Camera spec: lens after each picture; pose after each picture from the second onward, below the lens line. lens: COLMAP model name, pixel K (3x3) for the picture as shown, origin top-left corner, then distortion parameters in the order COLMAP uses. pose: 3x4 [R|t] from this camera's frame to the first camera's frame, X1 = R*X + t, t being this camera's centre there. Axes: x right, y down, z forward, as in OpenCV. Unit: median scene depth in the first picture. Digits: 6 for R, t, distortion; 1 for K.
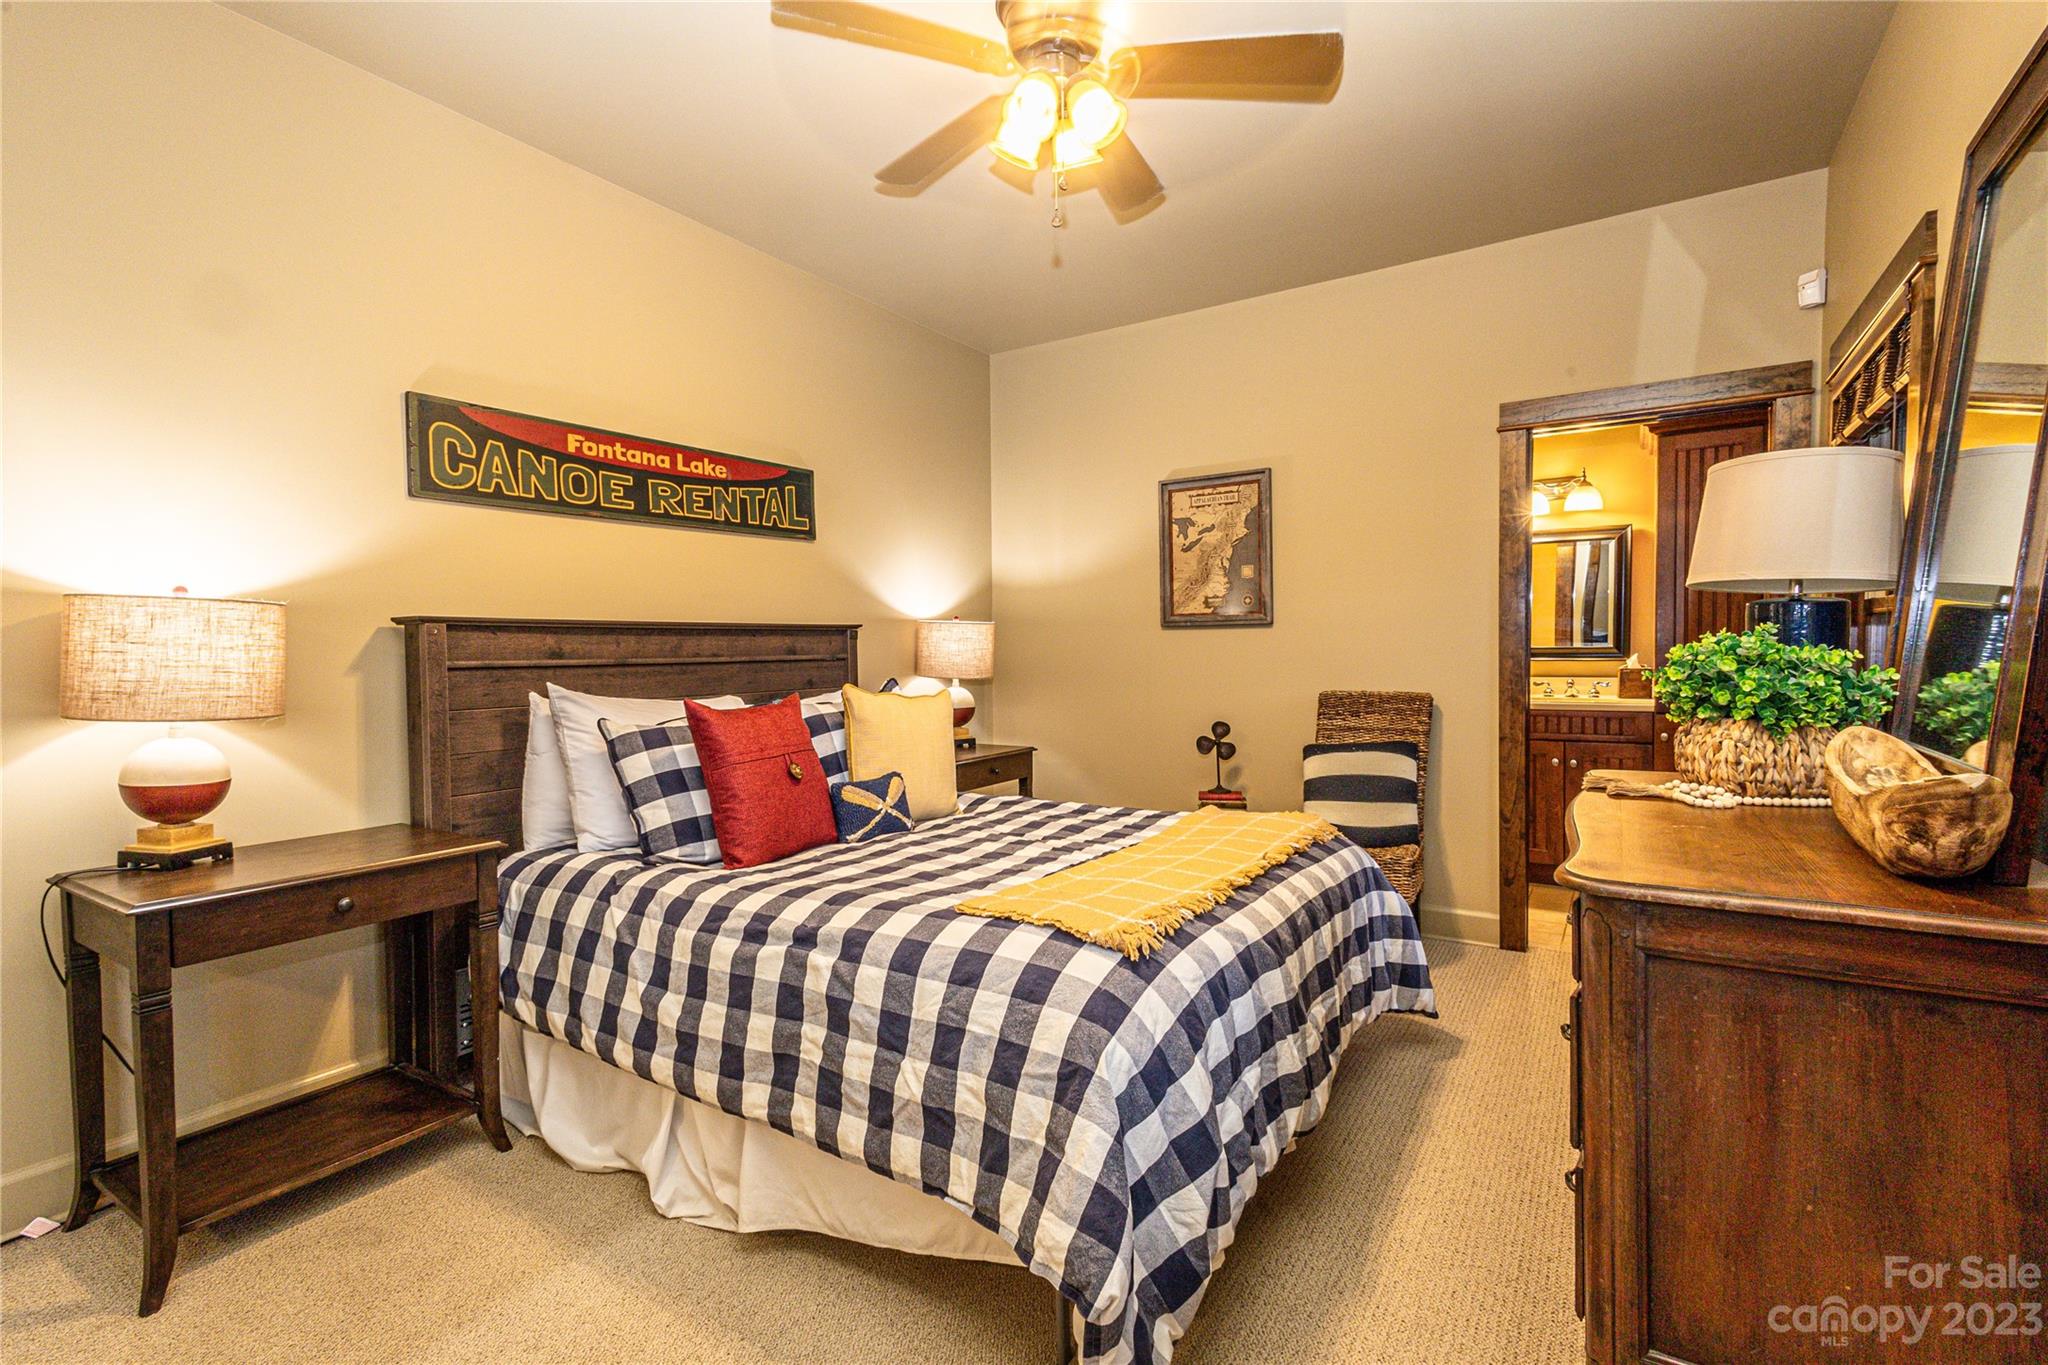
lens RADIAL K [[939.2, 0, 1021.7], [0, 939.2, 682.5], [0, 0, 1]] dist [0.010090, -0.003259]
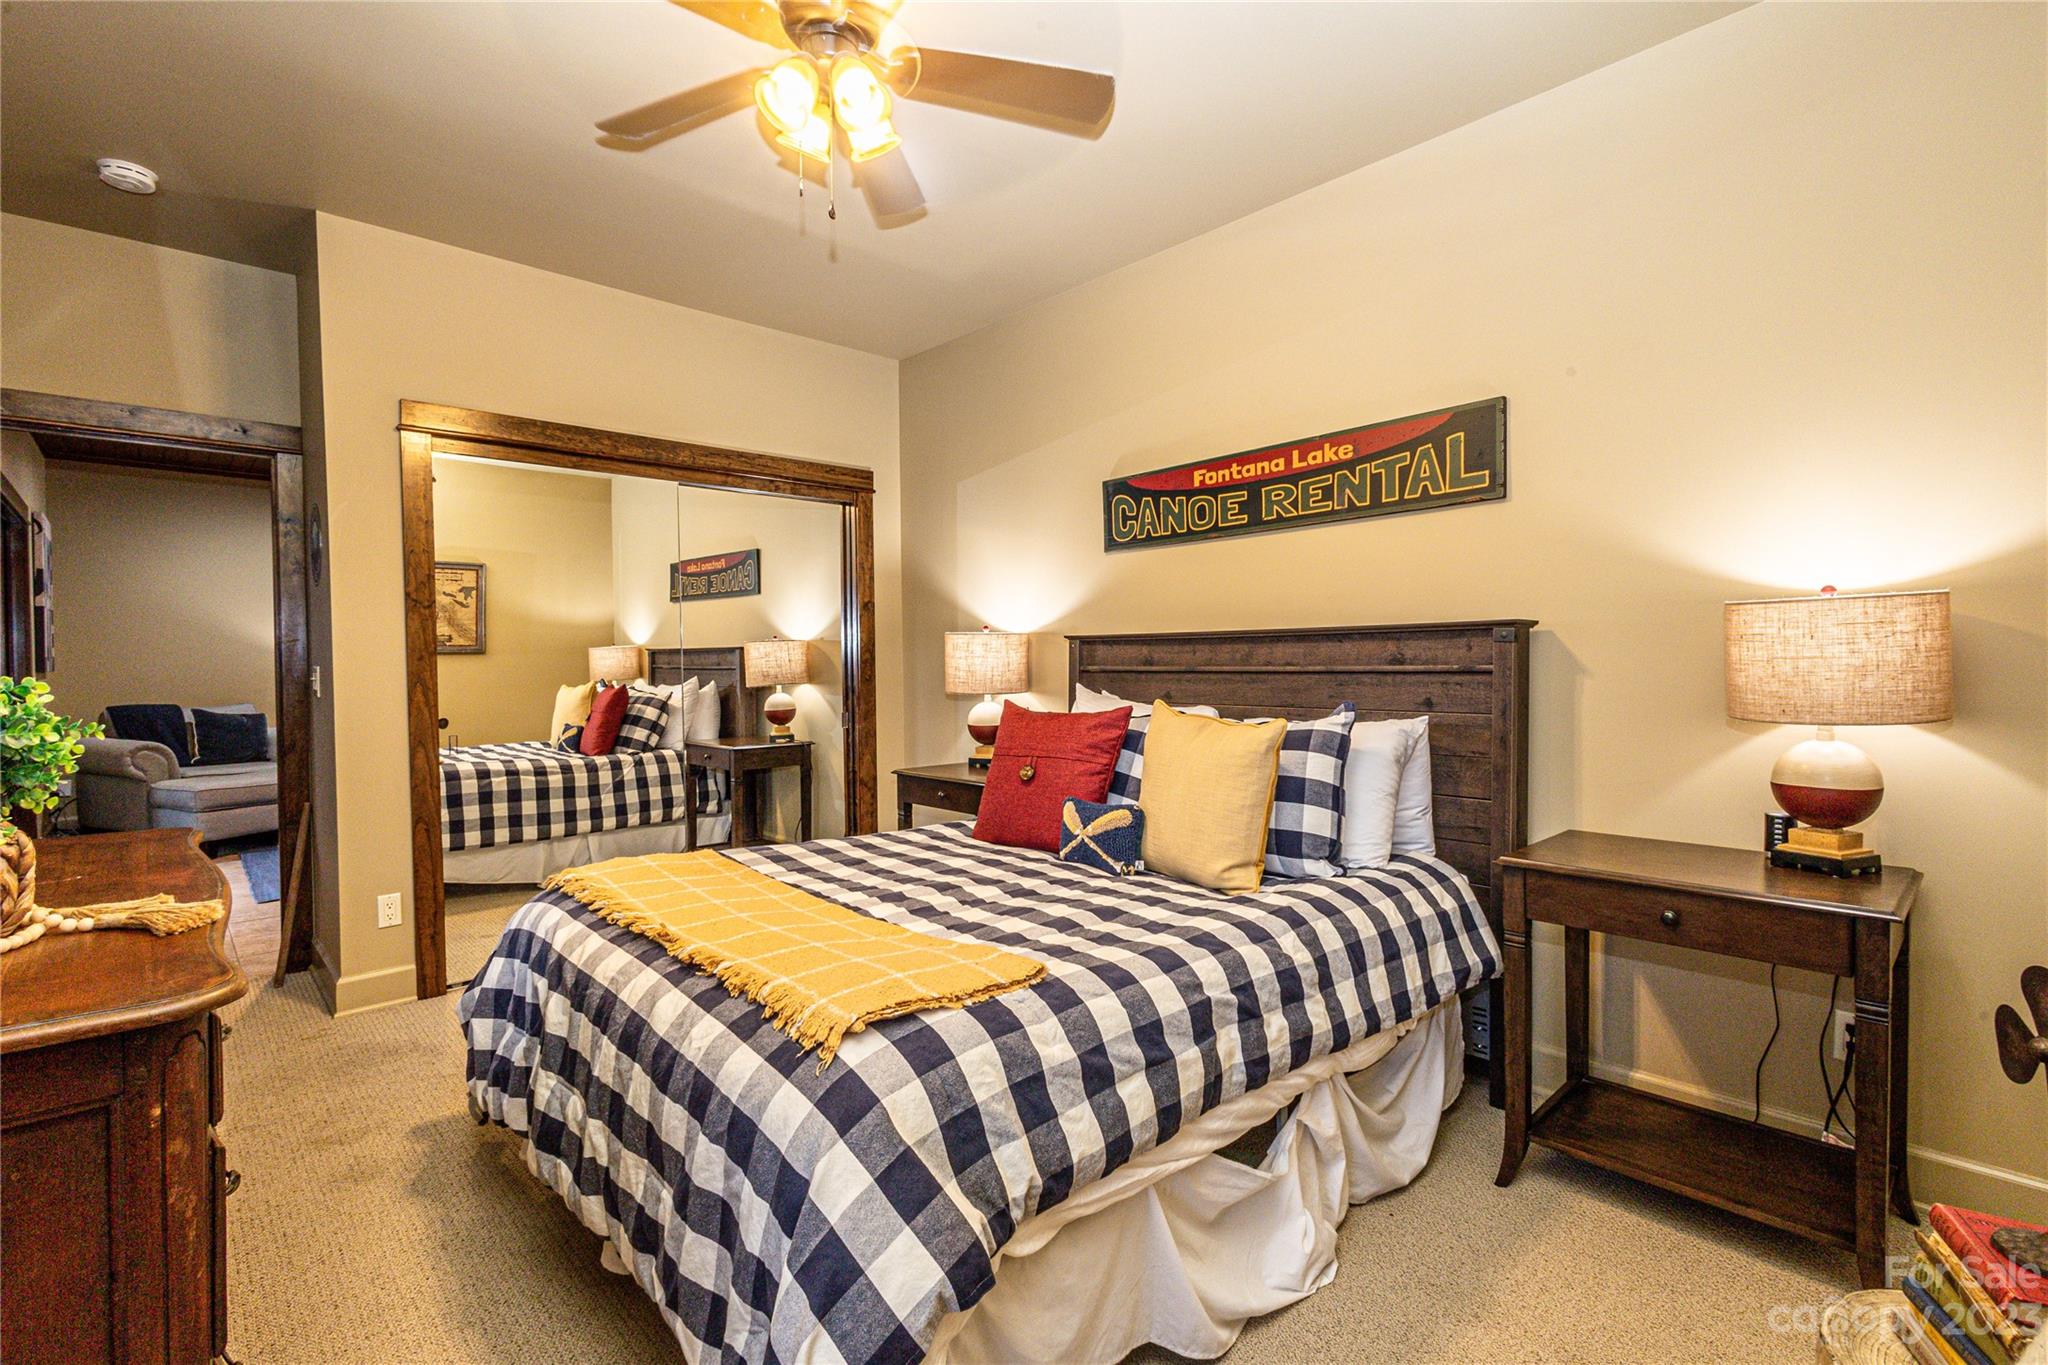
lens RADIAL K [[939.2, 0, 1022.7], [0, 939.2, 669.2], [0, 0, 1]] dist [0.010090, -0.003259]
pose [[-0.254117, 0.019889, -0.966969, 0.635294], [-0.028039, 0.999217, 0.027921, -0.043058], [0.966767, 0.034208, -0.253360, 0.999501]]
